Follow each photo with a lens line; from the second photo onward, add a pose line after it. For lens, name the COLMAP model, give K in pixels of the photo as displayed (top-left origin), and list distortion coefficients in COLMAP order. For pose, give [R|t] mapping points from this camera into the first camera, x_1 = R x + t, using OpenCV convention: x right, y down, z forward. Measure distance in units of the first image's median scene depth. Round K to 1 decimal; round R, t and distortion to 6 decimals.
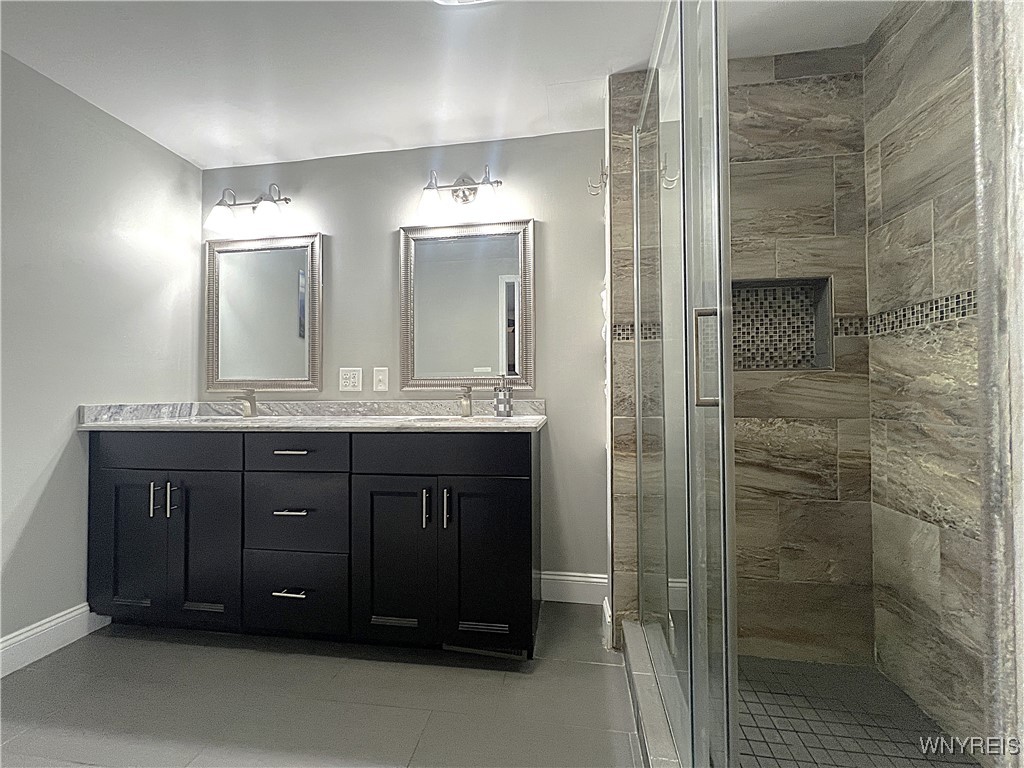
lens RADIAL K [[412.0, 0, 516.6], [0, 412.0, 383.9], [0, 0, 1]] dist [-0.000159, -0.000021]
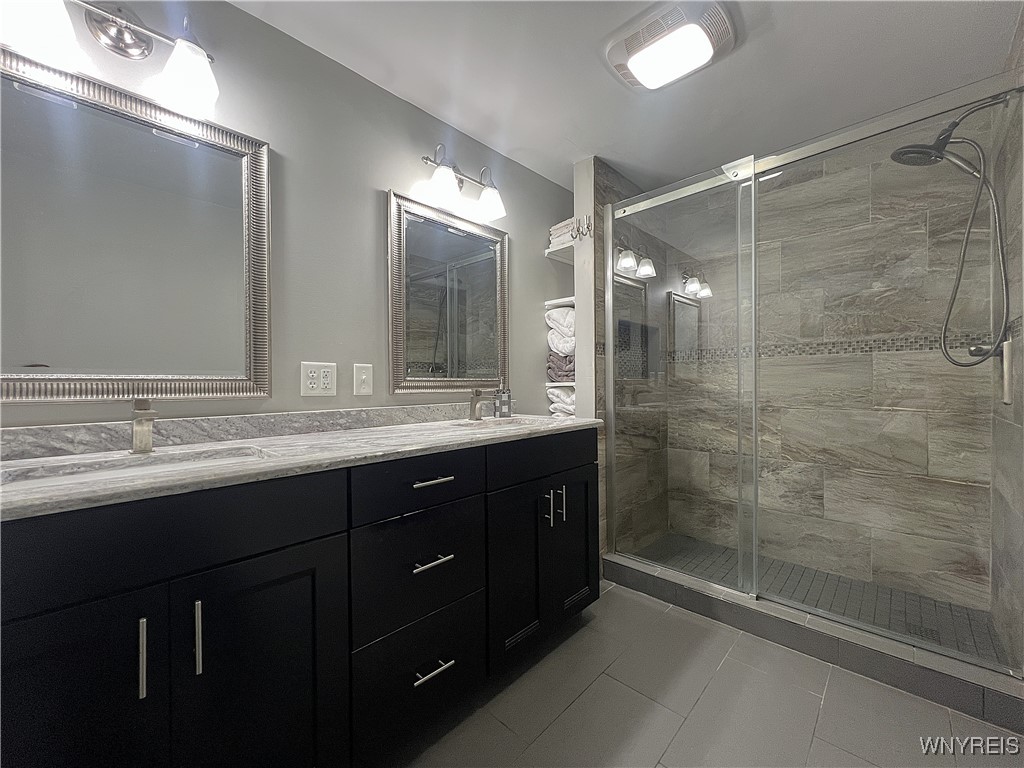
lens RADIAL K [[412.0, 0, 517.4], [0, 412.0, 384.8], [0, 0, 1]] dist [-0.000159, -0.000021]
pose [[0.571463, 0.000588, 0.820627, -0.876313], [-0.014433, 0.999852, 0.009335, -0.013680], [-0.820501, -0.017179, 0.571387, 0.374057]]
